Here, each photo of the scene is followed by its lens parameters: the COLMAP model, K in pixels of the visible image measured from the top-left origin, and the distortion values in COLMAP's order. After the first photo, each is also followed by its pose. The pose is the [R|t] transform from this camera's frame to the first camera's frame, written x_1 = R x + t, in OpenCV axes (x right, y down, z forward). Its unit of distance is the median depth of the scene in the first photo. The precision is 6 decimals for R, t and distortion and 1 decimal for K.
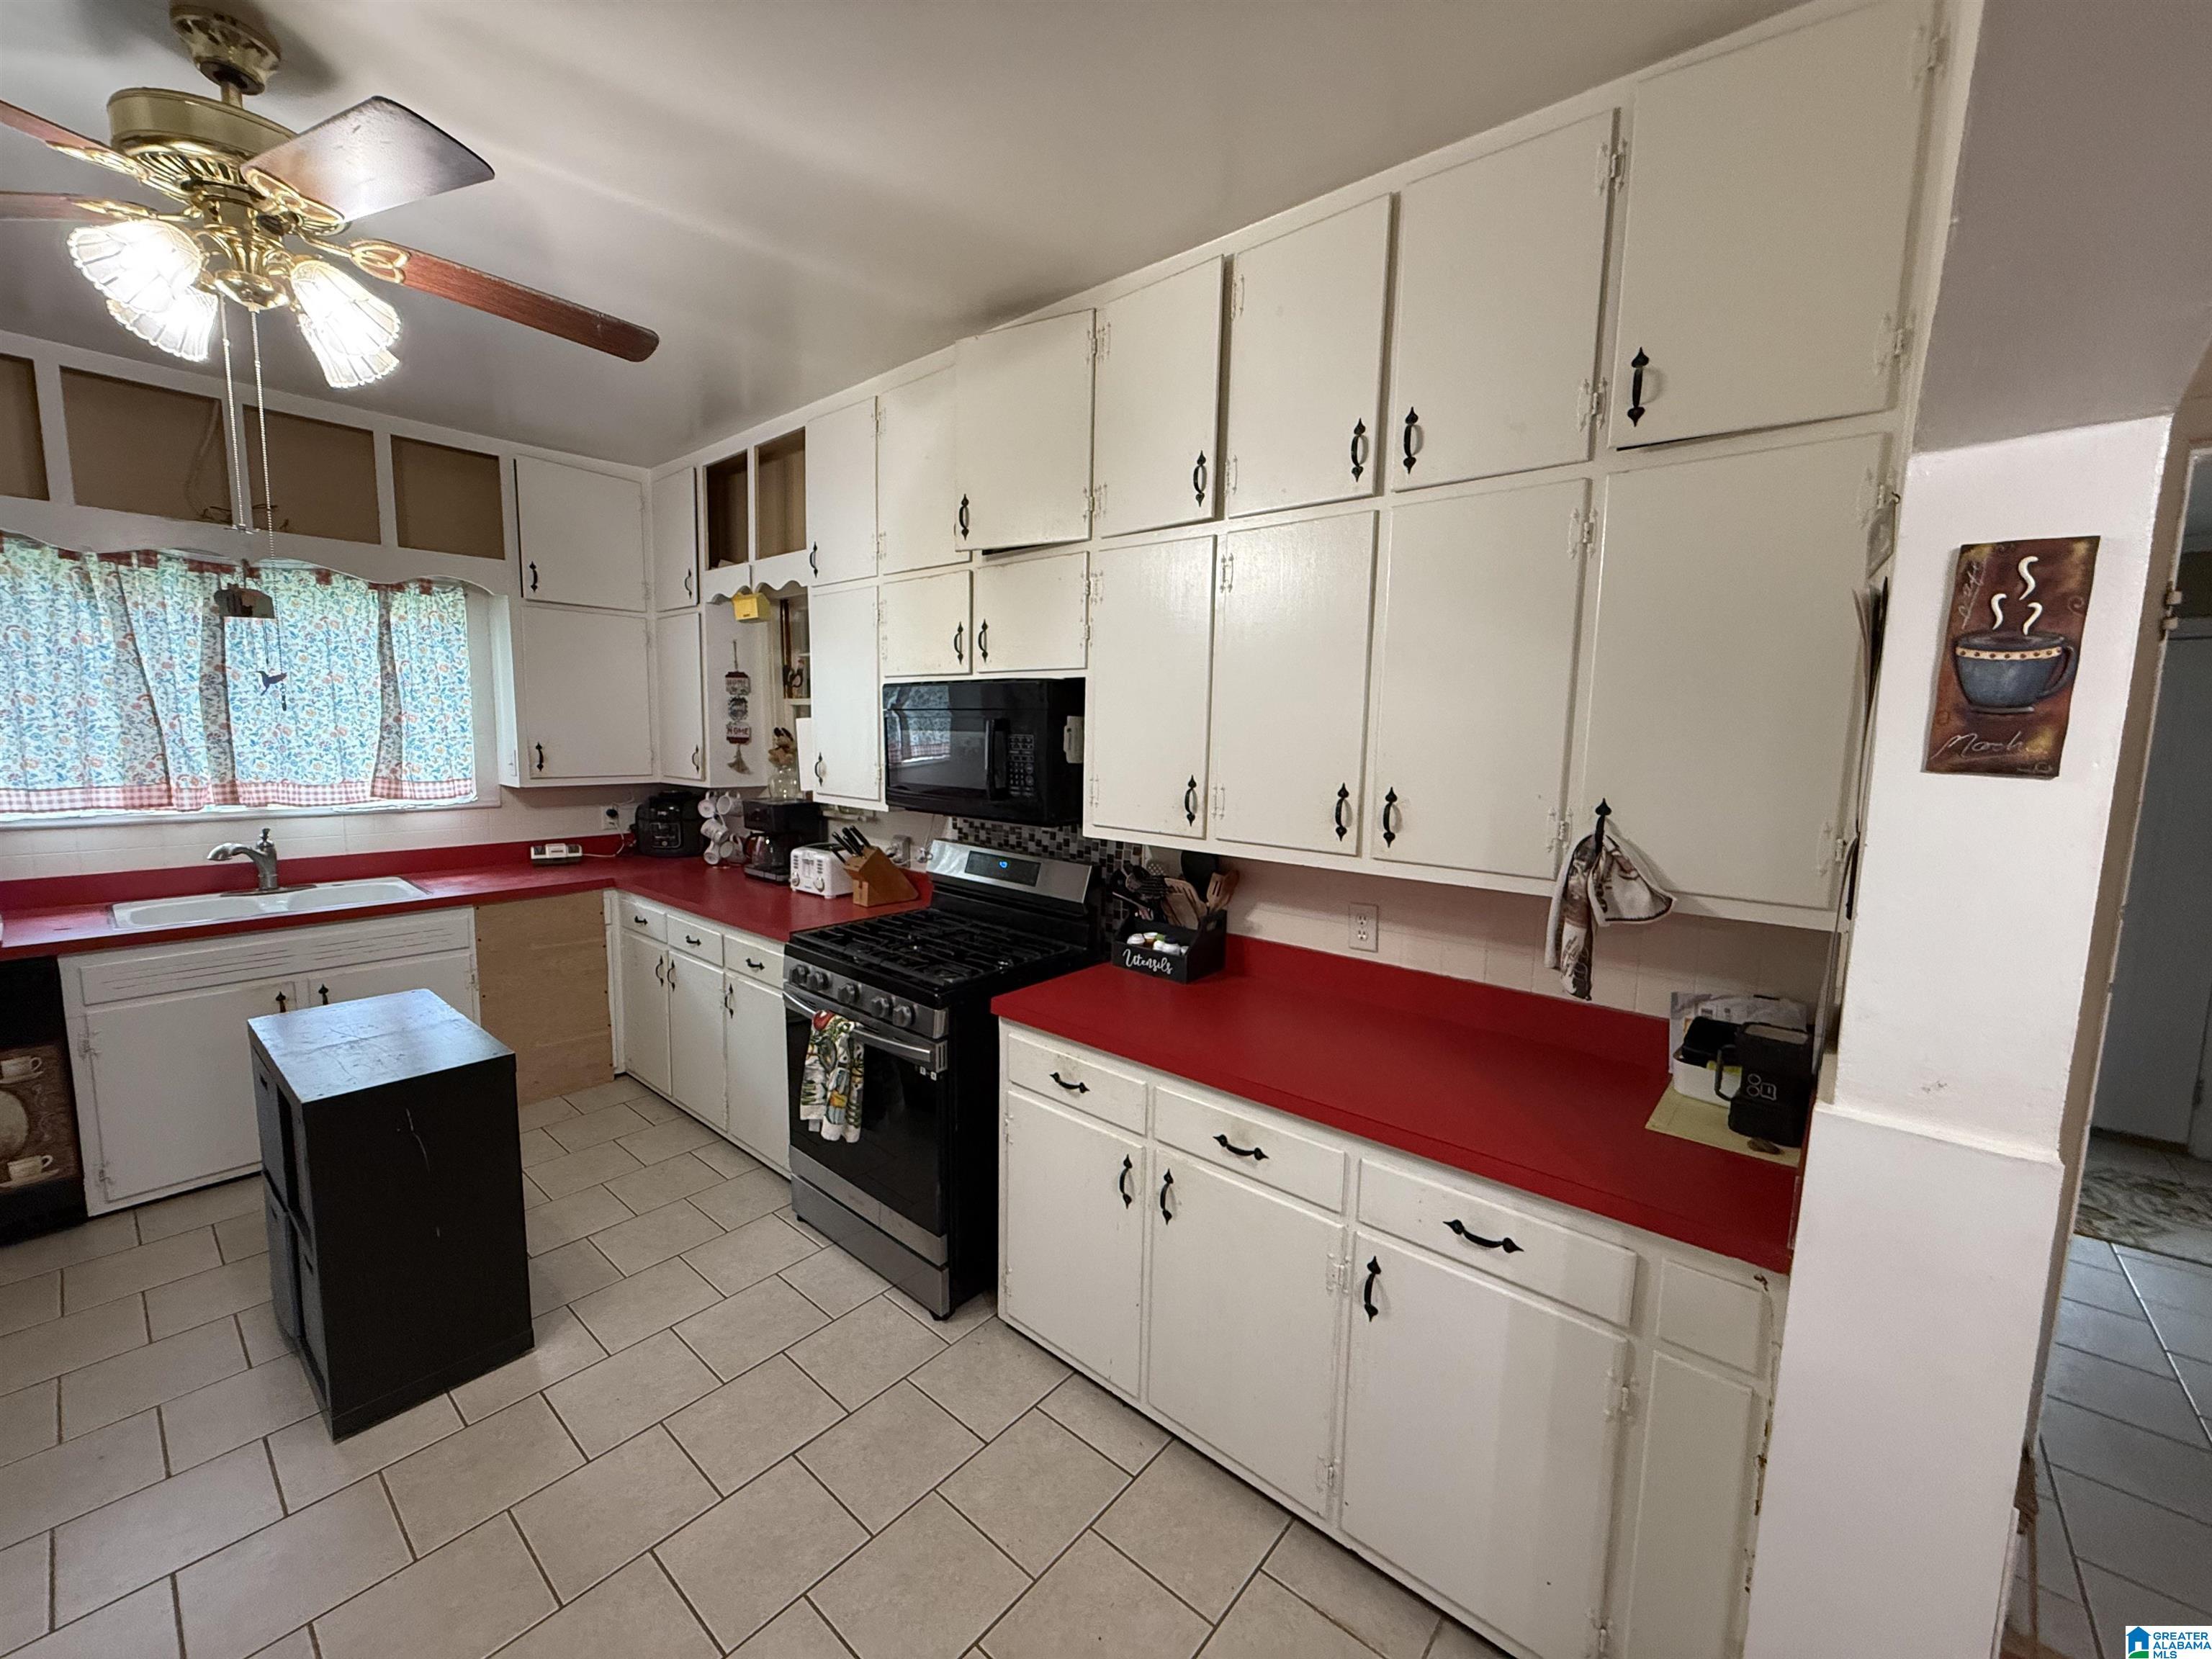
lens RADIAL K [[884.2, 0, 1104.8], [0, 884.2, 831.9], [0, 0, 1]] dist [-0.002726, 0.001047]
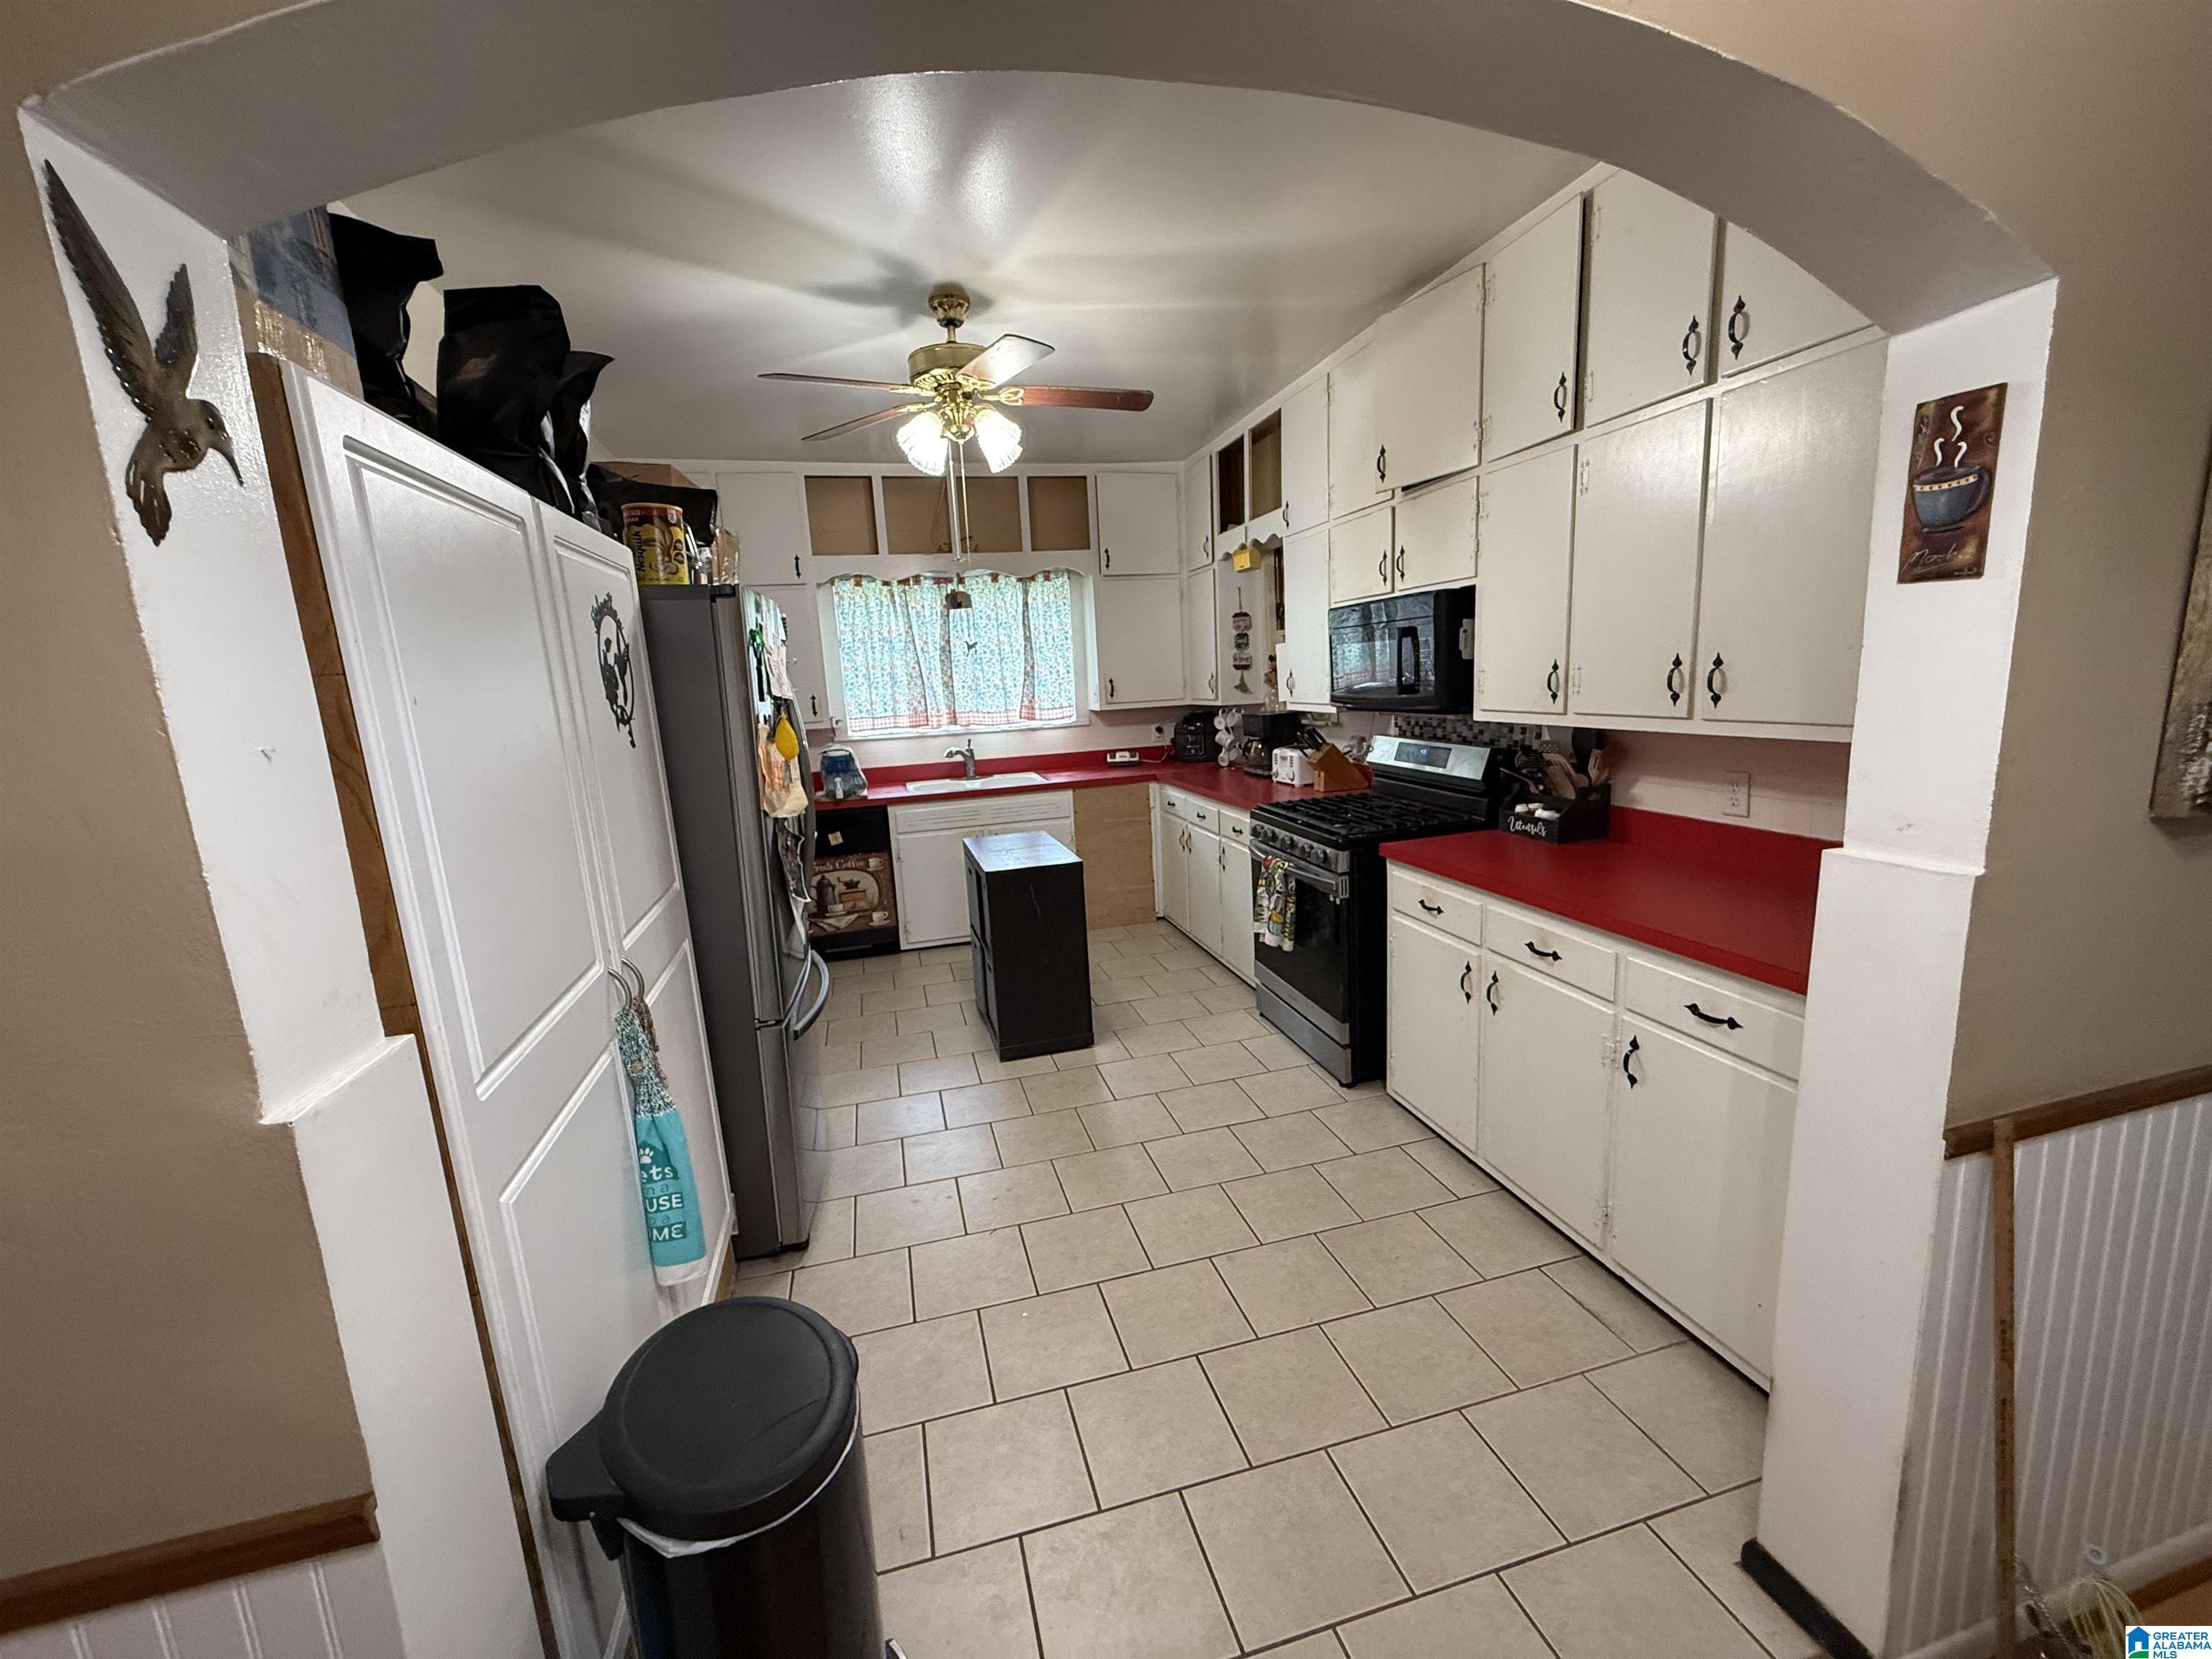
lens RADIAL K [[884.2, 0, 1104.5], [0, 884.2, 828.0], [0, 0, 1]] dist [-0.002726, 0.001047]
pose [[0.820137, 0.035255, -0.571079, 0.276329], [0.002014, 0.997916, 0.064497, 0.078639], [0.572163, -0.054046, 0.818357, -0.290550]]
